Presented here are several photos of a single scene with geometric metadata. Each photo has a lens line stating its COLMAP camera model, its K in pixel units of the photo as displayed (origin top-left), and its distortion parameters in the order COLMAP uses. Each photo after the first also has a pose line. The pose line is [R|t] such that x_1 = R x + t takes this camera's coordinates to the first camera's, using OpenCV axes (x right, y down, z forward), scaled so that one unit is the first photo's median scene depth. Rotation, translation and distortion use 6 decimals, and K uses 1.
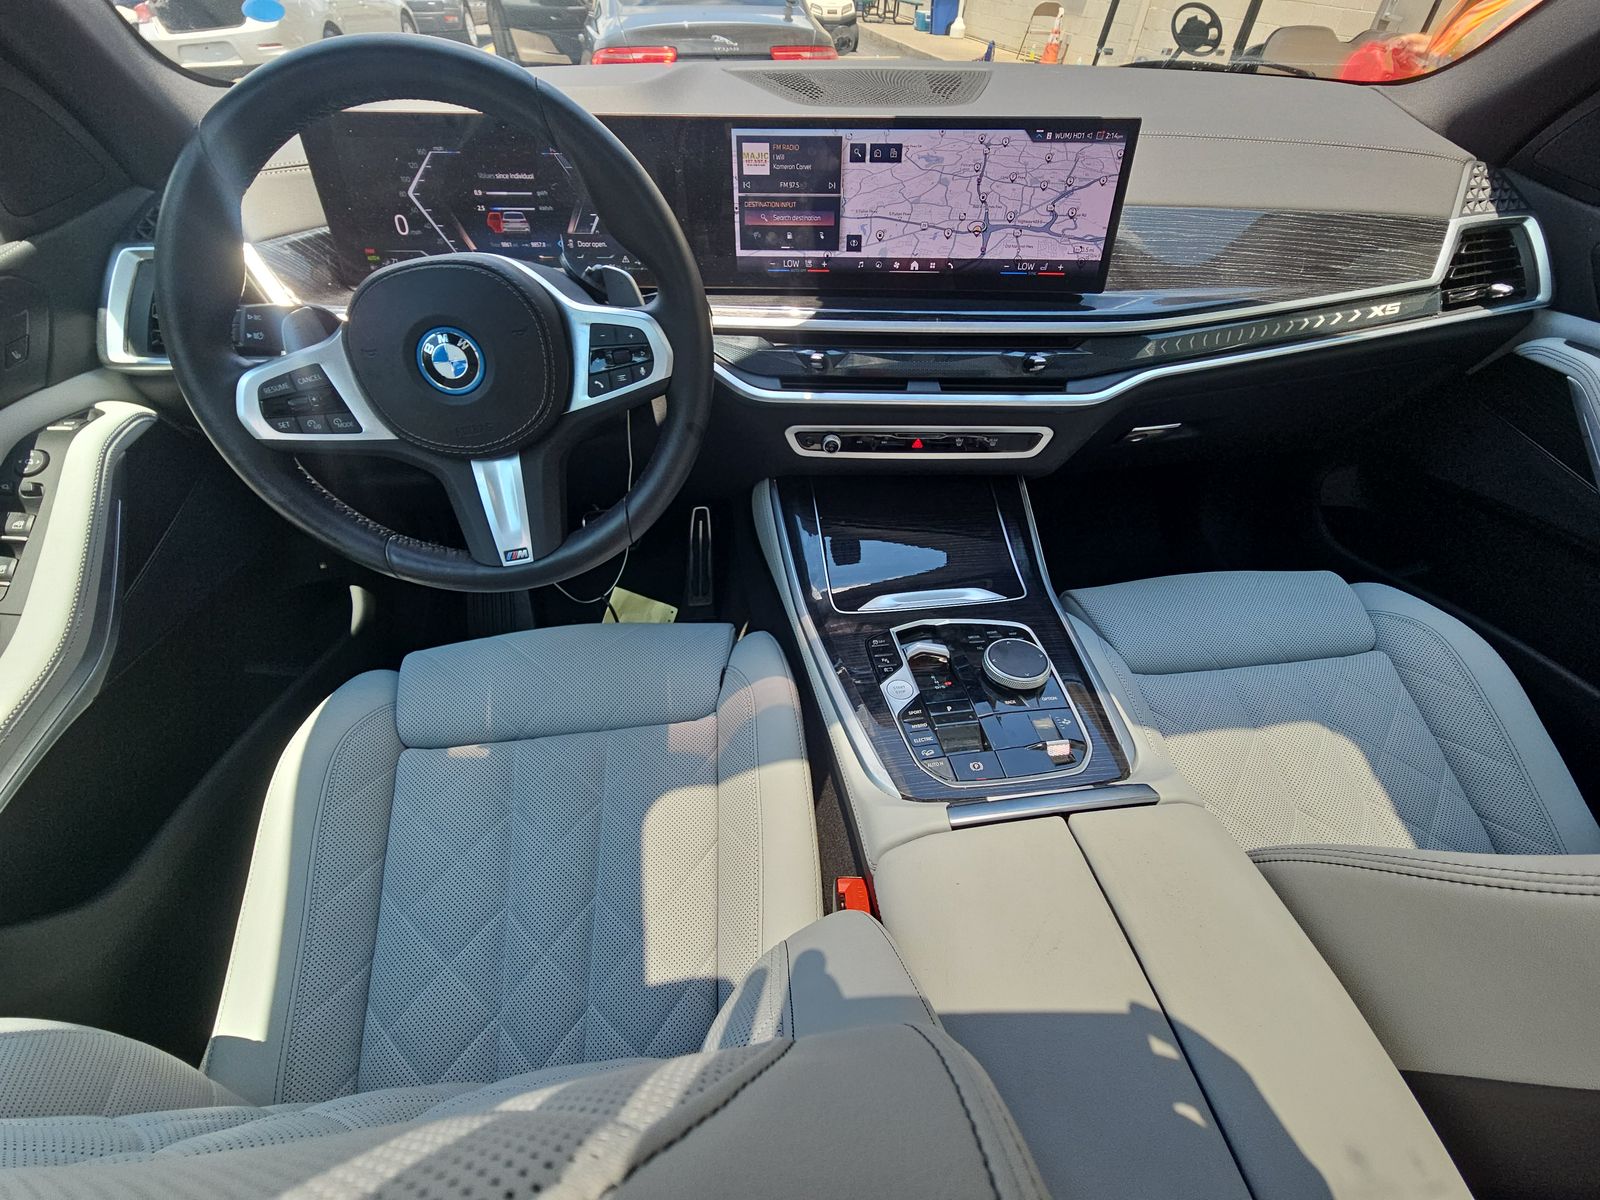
lens RADIAL K [[631.7, 0, 807.4], [0, 631.7, 605.4], [0, 0, 1]] dist [-0.003193, -0.000482]
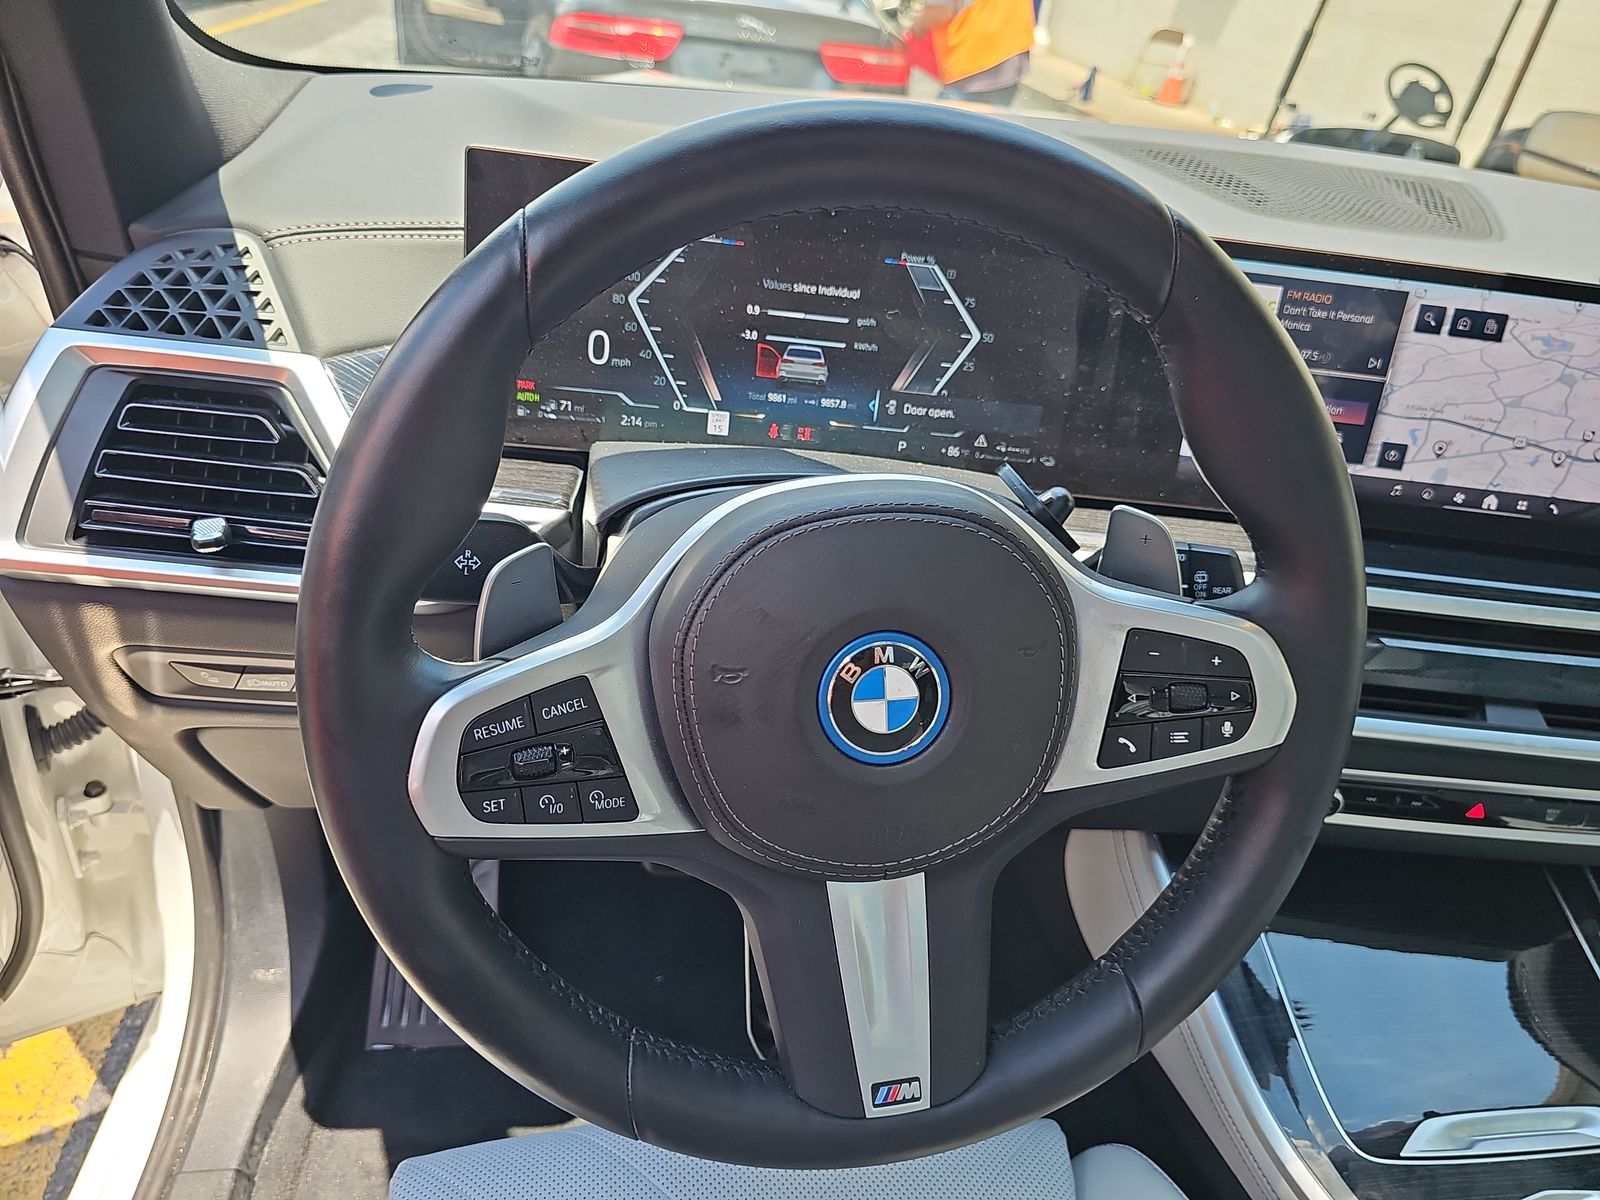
lens RADIAL K [[1052.9, 0, 791.5], [0, 1052.9, 611.7], [0, 0, 1]] dist [0.003403, -0.009950]
pose [[0.993688, 0.083975, 0.074382, -0.530913], [-0.065813, 0.973350, -0.219679, -0.208403], [-0.090847, 0.213397, 0.972733, 0.178906]]
